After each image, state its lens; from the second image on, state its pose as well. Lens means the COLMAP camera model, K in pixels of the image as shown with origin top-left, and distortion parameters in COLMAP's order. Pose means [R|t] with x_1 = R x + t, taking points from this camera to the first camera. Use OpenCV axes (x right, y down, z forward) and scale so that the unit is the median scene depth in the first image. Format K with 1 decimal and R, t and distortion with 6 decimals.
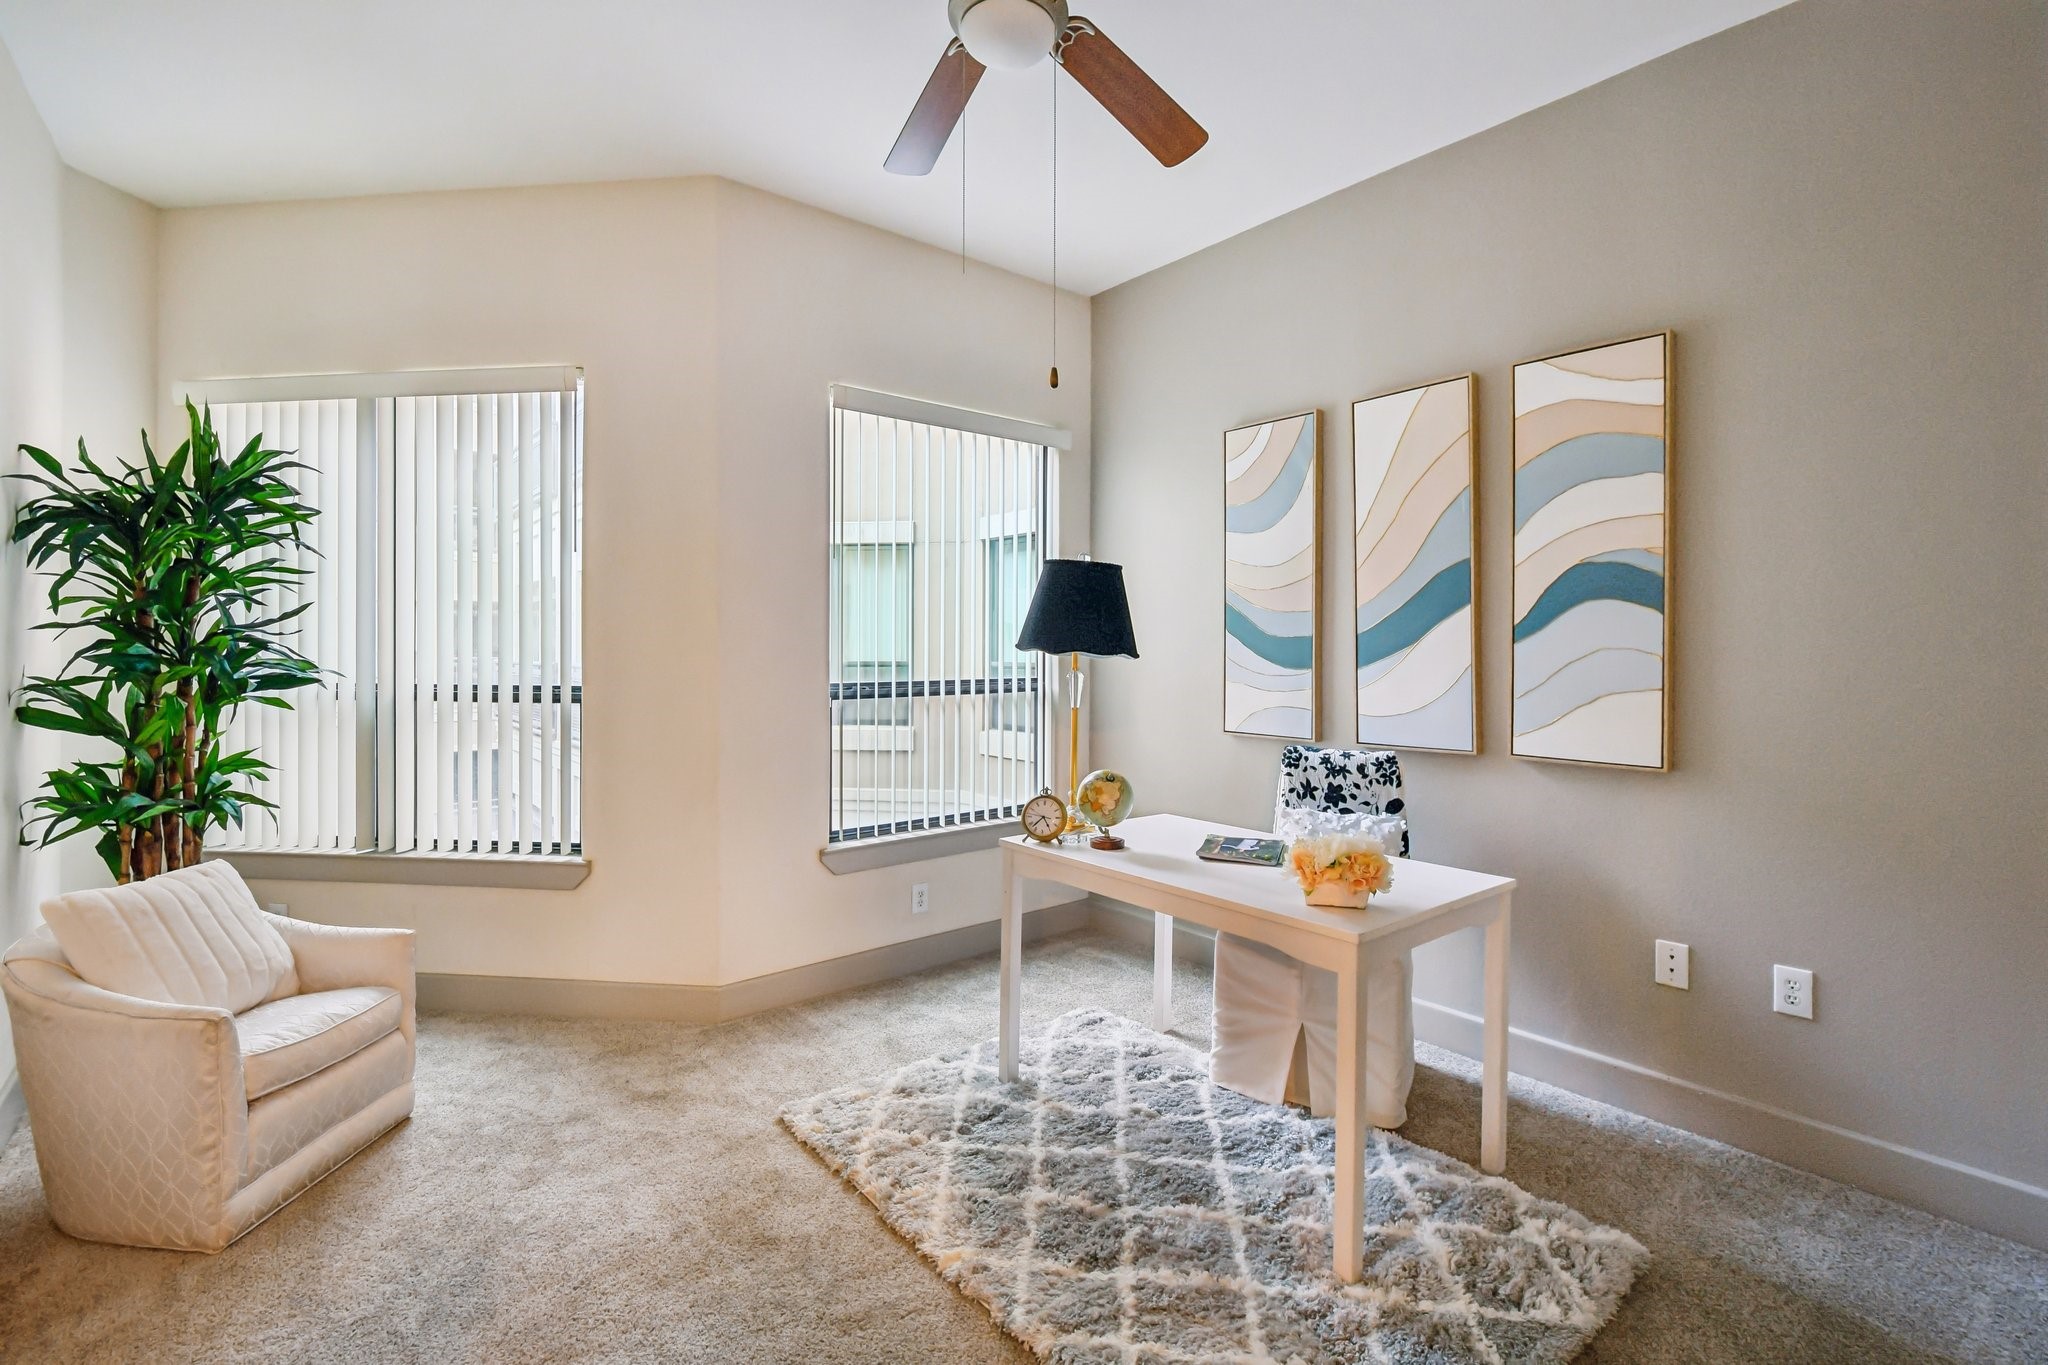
lens RADIAL K [[936.0, 0, 1018.8], [0, 936.0, 662.5], [0, 0, 1]] dist [-0.001488, -0.005971]
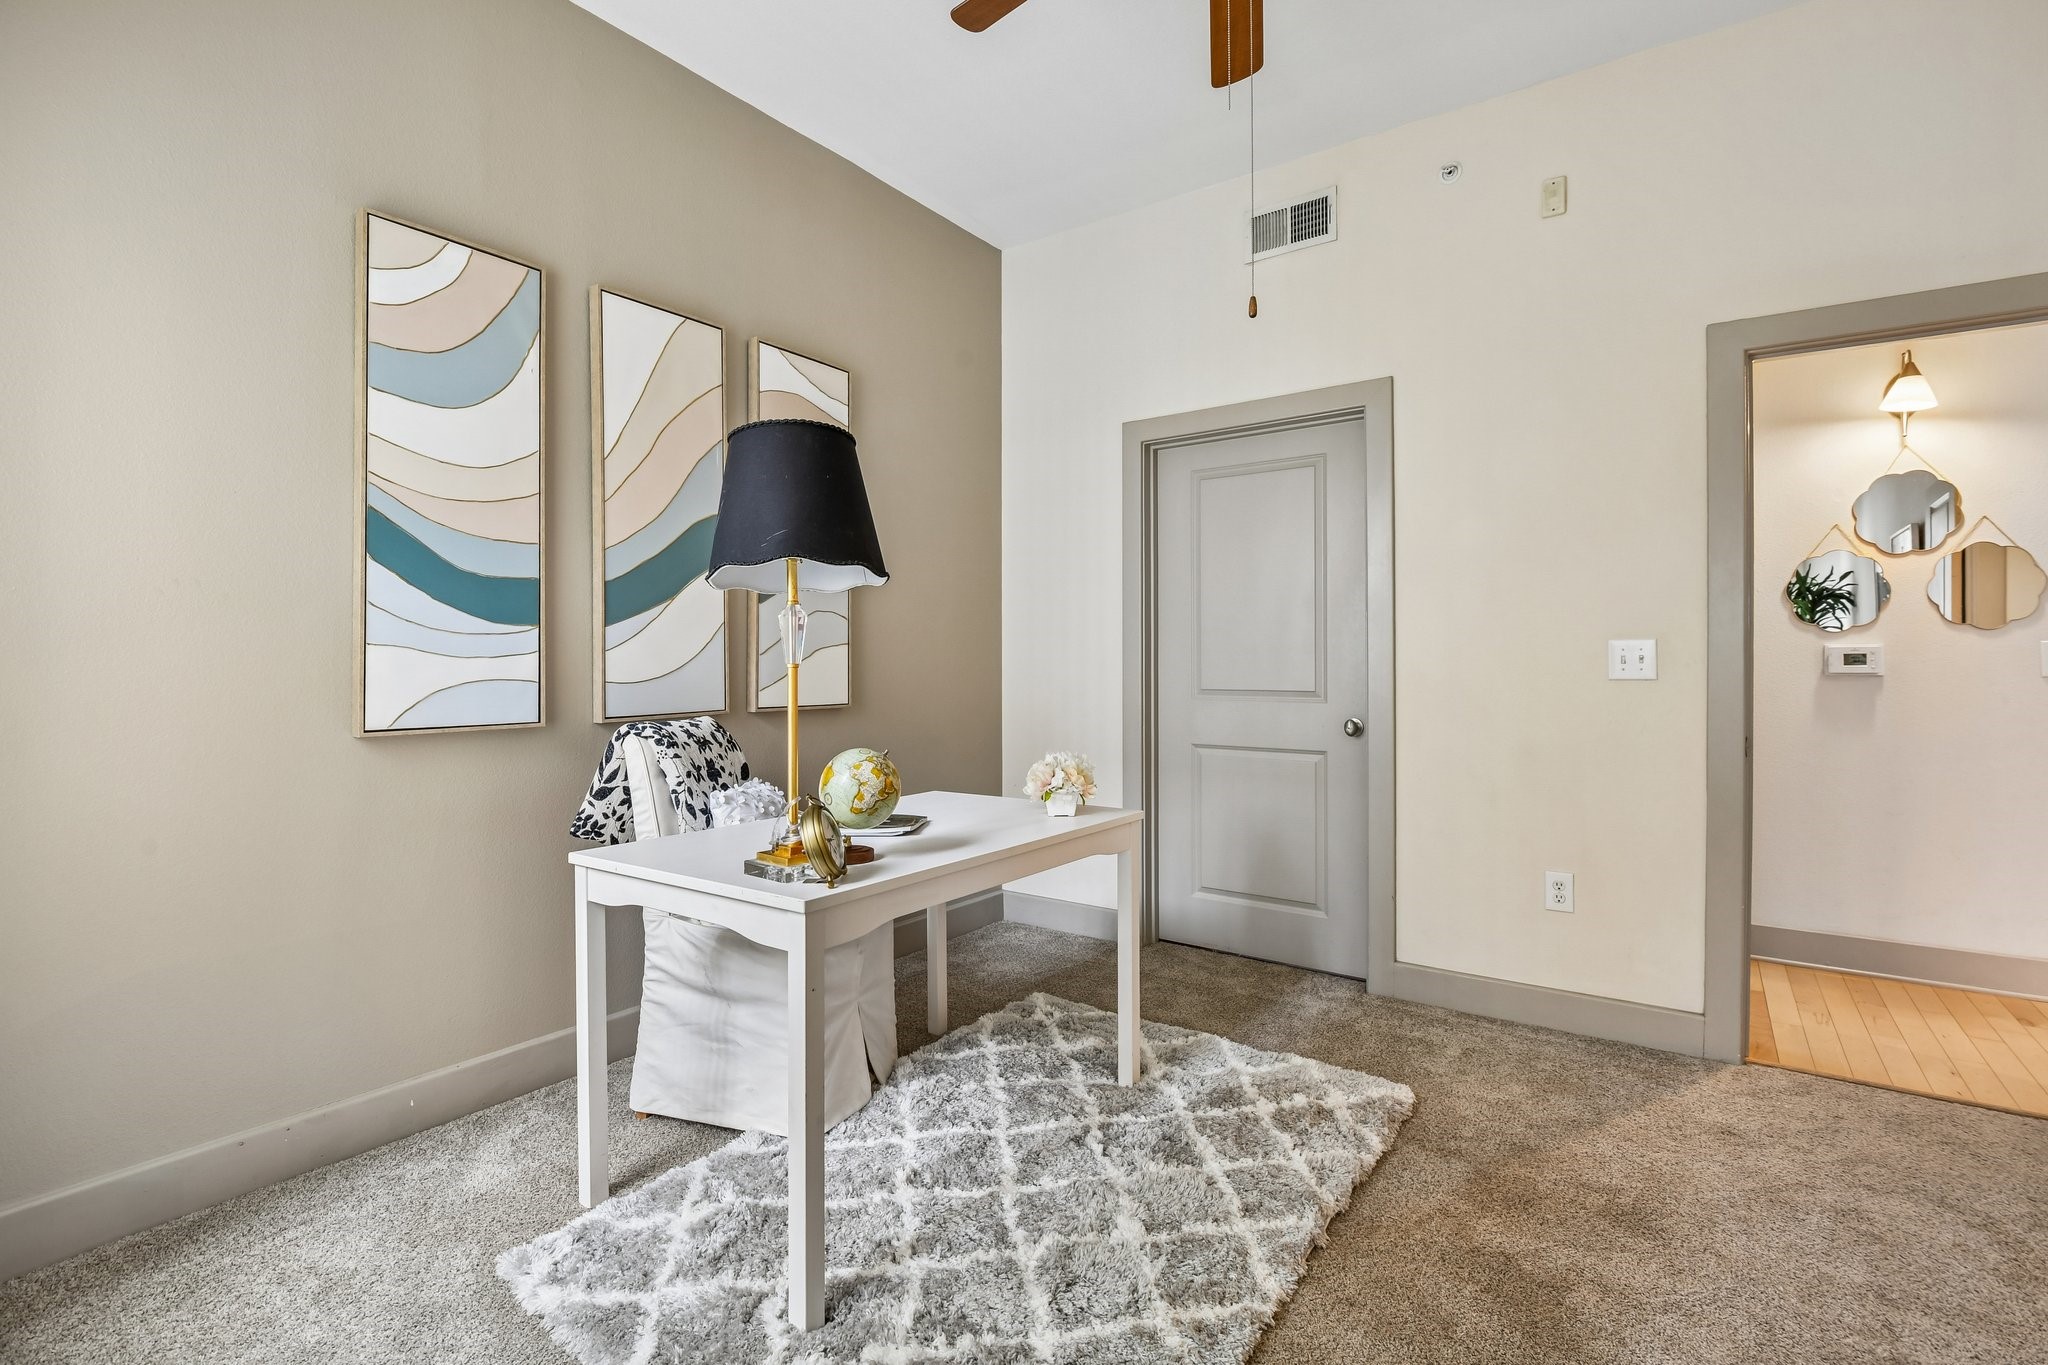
lens RADIAL K [[936.0, 0, 1014.9], [0, 936.0, 664.8], [0, 0, 1]] dist [-0.001488, -0.005971]
pose [[-0.253941, -0.000996, 0.967219, -0.486120], [0.015589, 0.999865, 0.005123, 0.040600], [-0.967094, 0.016379, -0.253891, 0.842211]]
